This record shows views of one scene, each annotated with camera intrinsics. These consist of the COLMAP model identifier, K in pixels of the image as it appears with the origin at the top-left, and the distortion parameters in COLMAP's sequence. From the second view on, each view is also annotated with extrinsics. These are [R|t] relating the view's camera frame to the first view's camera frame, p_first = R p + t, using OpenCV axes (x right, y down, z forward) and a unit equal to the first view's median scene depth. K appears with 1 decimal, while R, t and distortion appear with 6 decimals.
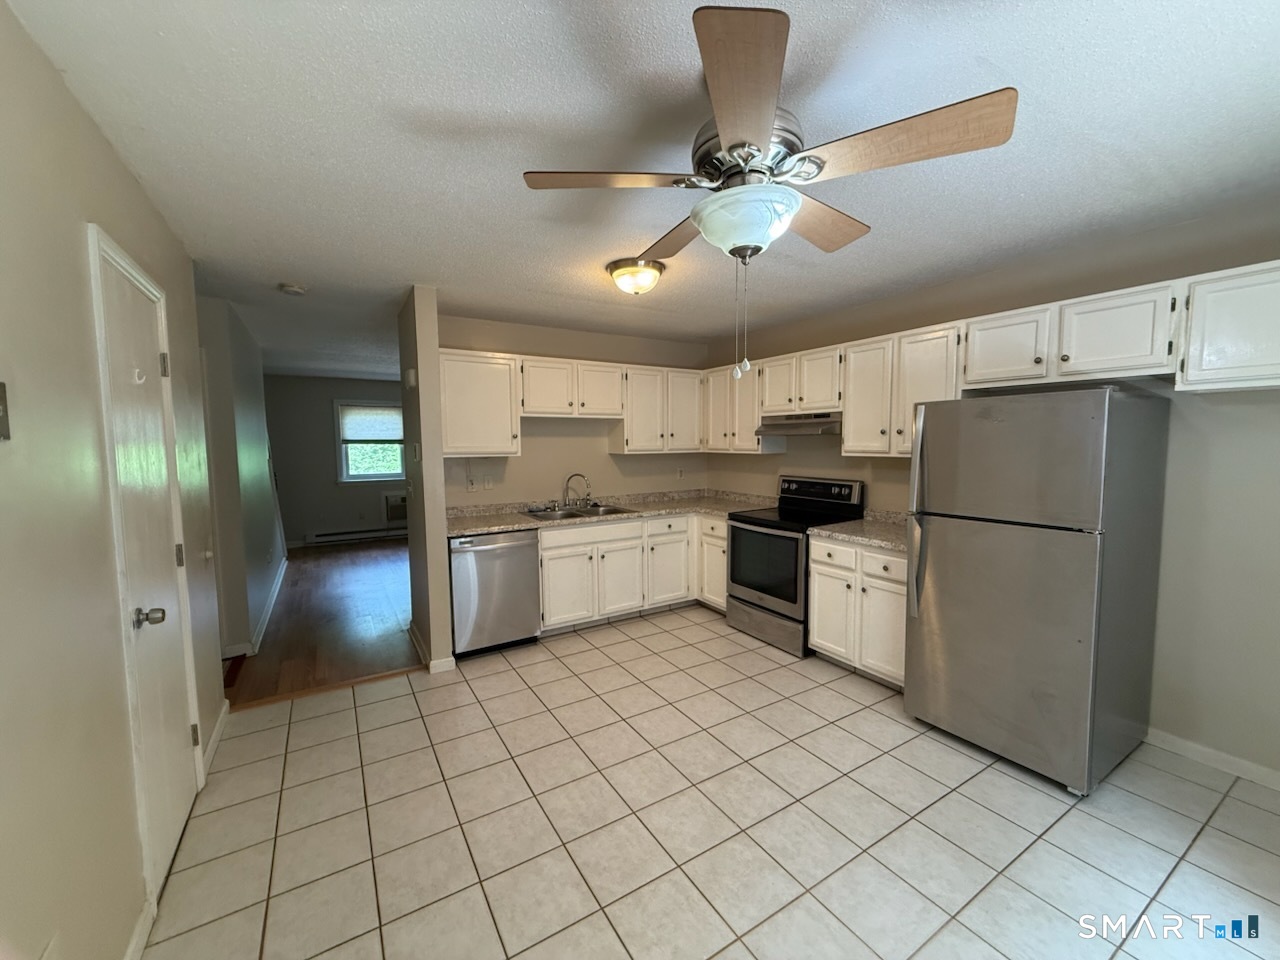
lens RADIAL K [[507.6, 0, 640.0], [0, 507.6, 480.0], [0, 0, 1]] dist [0.001774, 0.005595]
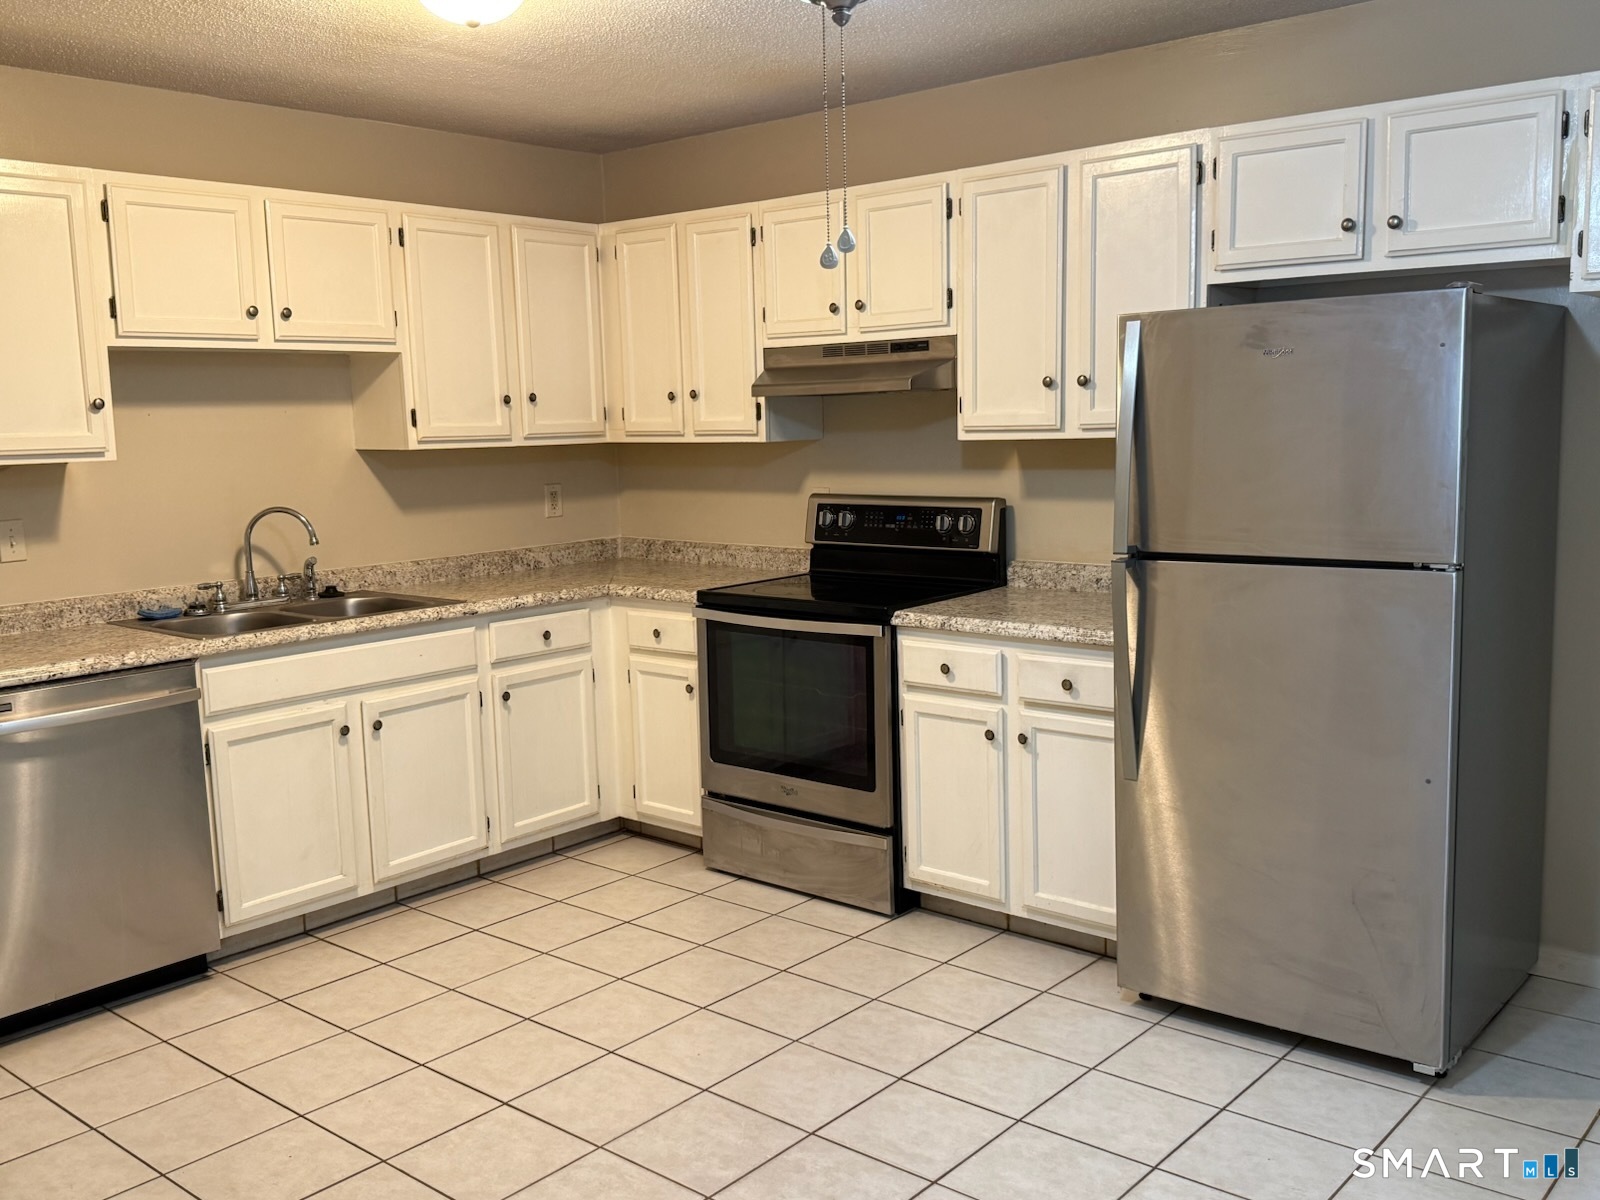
lens RADIAL K [[1418.7, 0, 800.0], [0, 1418.7, 600.0], [0, 0, 1]] dist [0.161138, -0.254609]
pose [[0.953143, -0.057023, 0.297099, -0.092900], [0.041634, 0.997455, 0.057875, 0.011204], [-0.299643, -0.042794, 0.953091, -0.109416]]
